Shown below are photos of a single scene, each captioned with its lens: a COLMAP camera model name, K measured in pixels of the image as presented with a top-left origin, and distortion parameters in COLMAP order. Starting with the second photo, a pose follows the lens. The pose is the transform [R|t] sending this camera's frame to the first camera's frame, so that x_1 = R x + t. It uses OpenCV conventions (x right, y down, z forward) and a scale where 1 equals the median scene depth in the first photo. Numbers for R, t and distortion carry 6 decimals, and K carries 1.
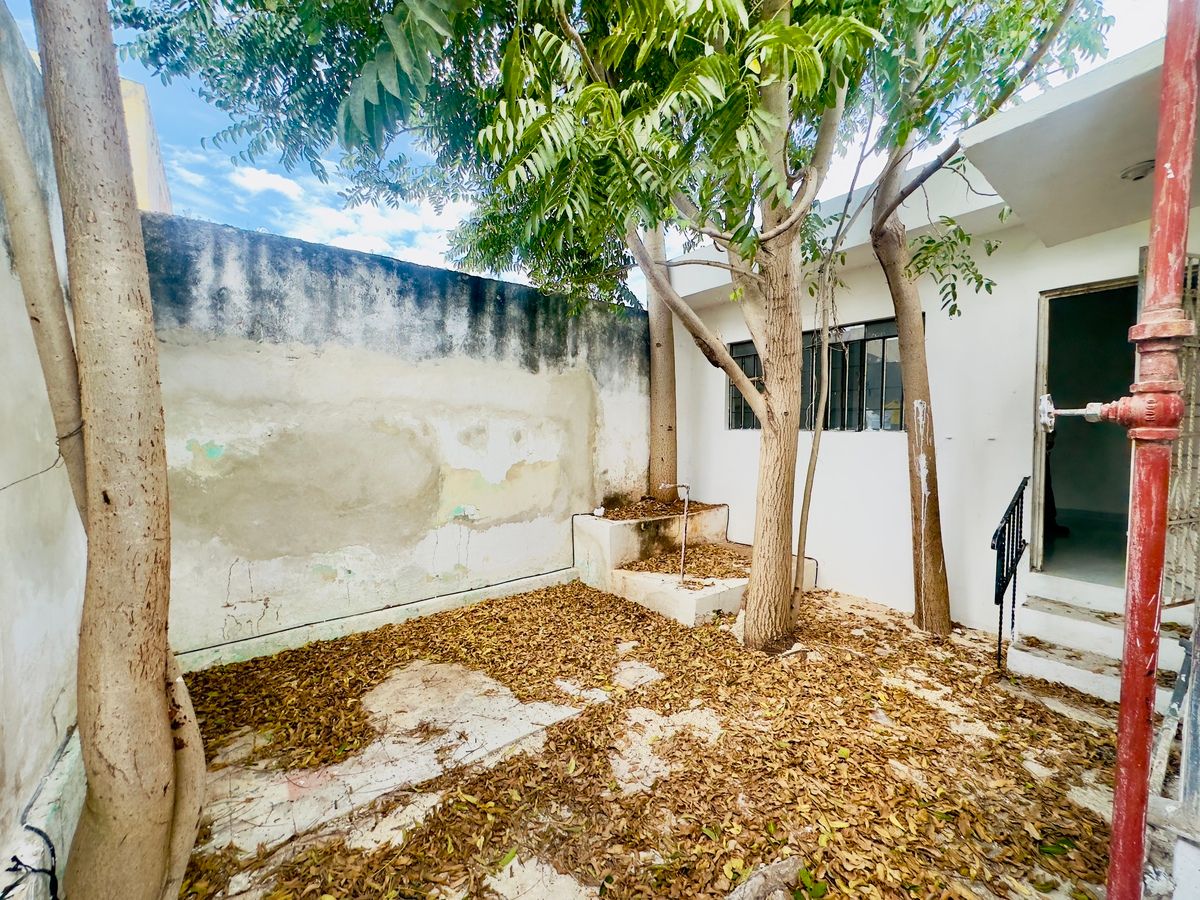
lens RADIAL K [[483.8, 0, 600.0], [0, 483.8, 450.0], [0, 0, 1]] dist [-0.002529, -0.000222]
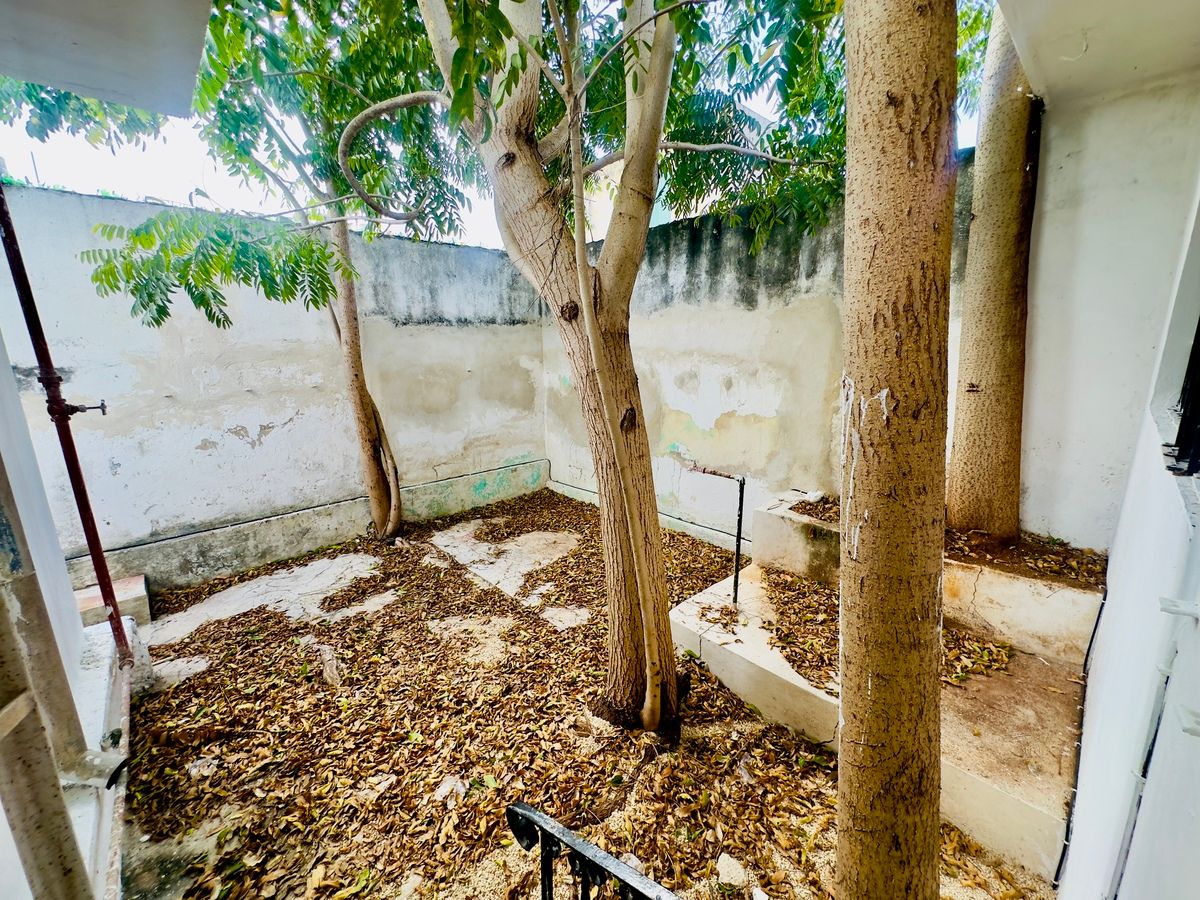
lens RADIAL K [[487.2, 0, 600.0], [0, 487.2, 450.0], [0, 0, 1]] dist [0.011303, -0.000161]
pose [[0.078425, 0.207087, -0.975174, 0.743755], [-0.033283, 0.978185, 0.205050, -0.087243], [0.996364, 0.016375, 0.083607, 0.684931]]
